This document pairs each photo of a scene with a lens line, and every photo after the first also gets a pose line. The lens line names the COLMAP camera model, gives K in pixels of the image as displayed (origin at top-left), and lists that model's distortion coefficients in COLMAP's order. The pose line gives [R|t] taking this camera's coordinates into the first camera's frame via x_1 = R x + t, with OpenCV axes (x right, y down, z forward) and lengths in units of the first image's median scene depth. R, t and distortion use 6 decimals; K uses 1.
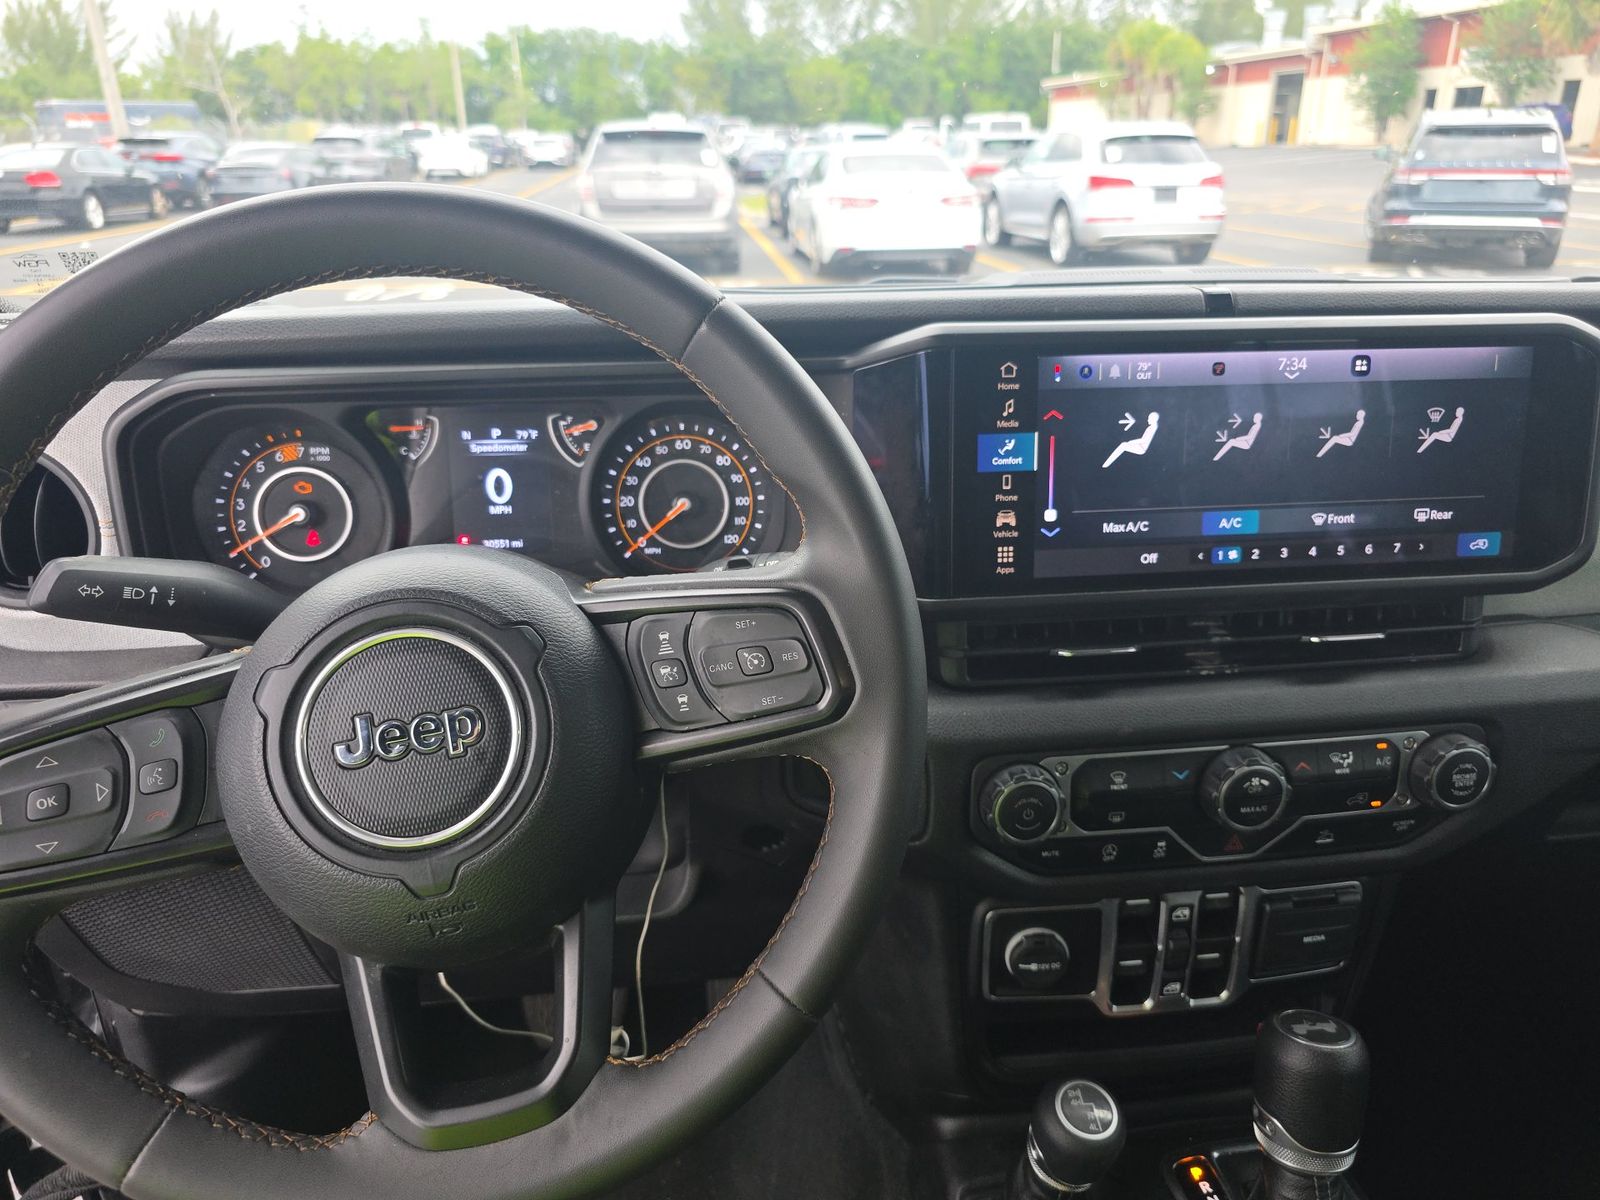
lens RADIAL K [[1056.9, 0, 799.1], [0, 1056.9, 637.7], [0, 0, 1]] dist [0.061054, -0.046461]
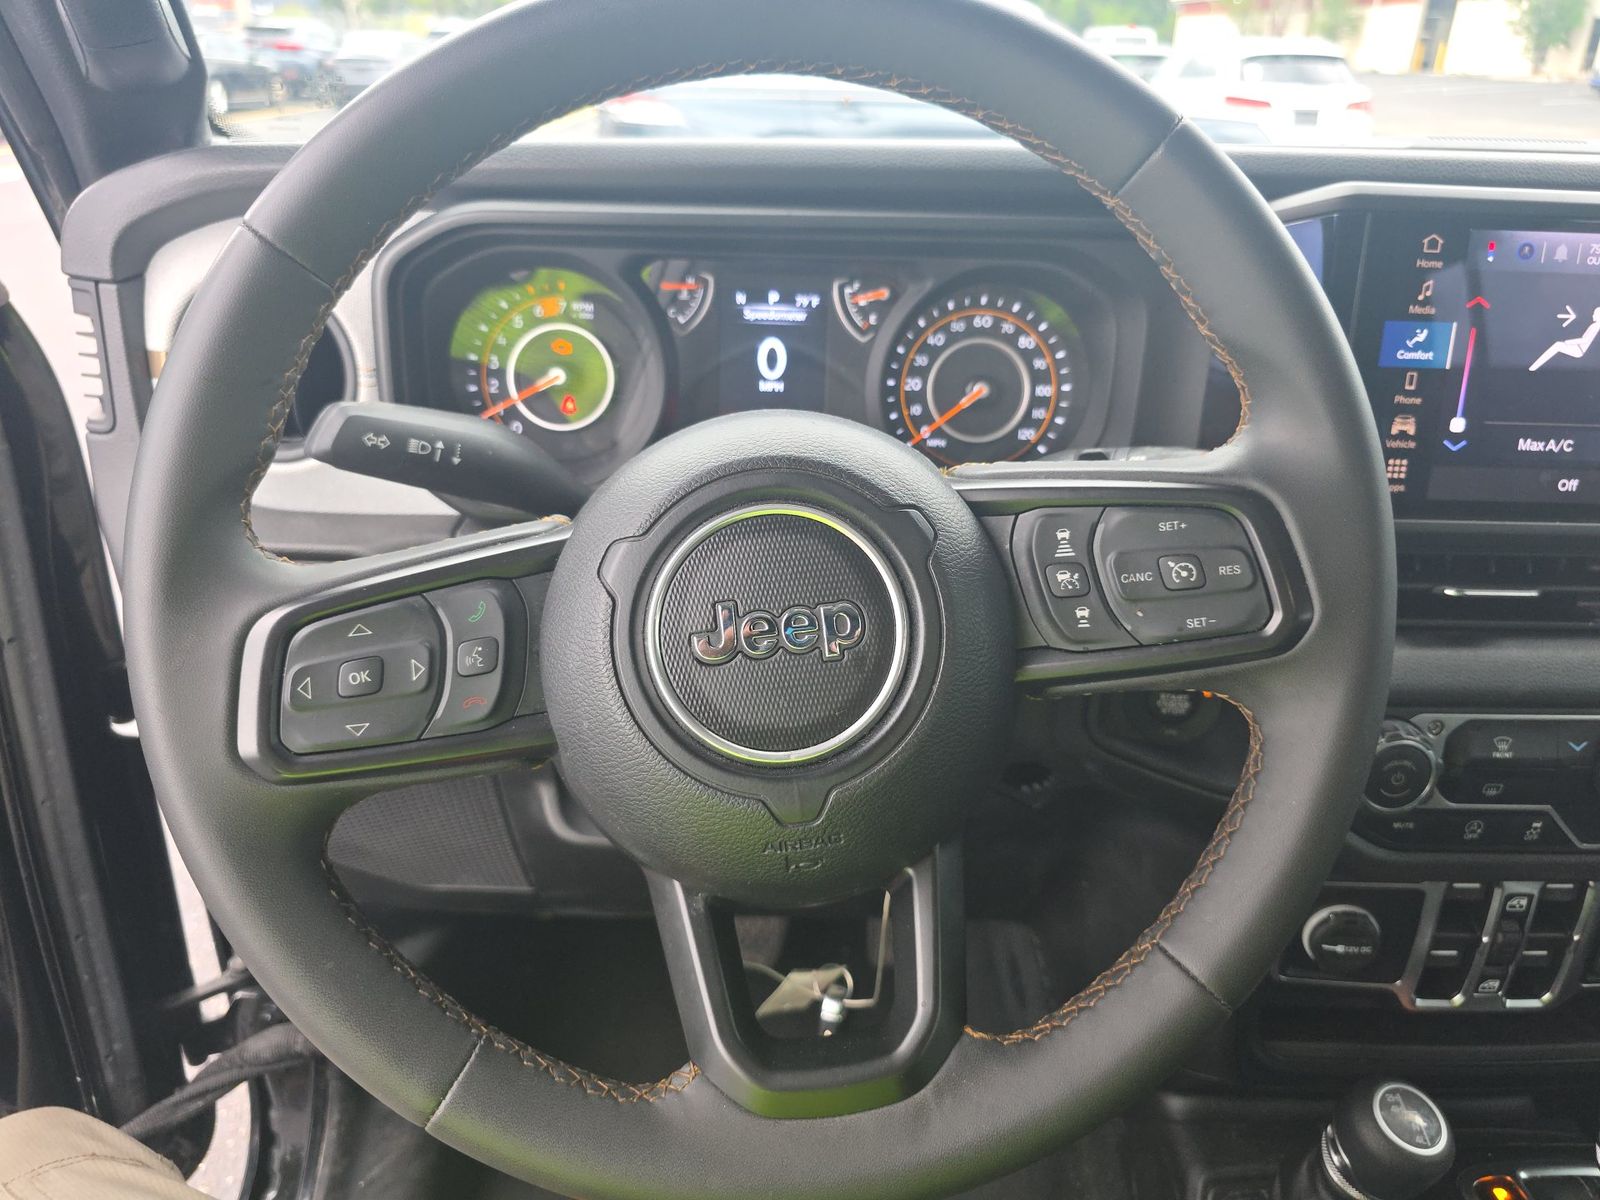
lens RADIAL K [[1077.9, 0, 820.8], [0, 1077.9, 605.6], [0, 0, 1]] dist [0.049262, -0.041871]
pose [[0.995472, 0.072222, -0.061799, -0.192523], [-0.069500, 0.996561, 0.045119, 0.021282], [0.064845, -0.040620, 0.997068, 0.109299]]
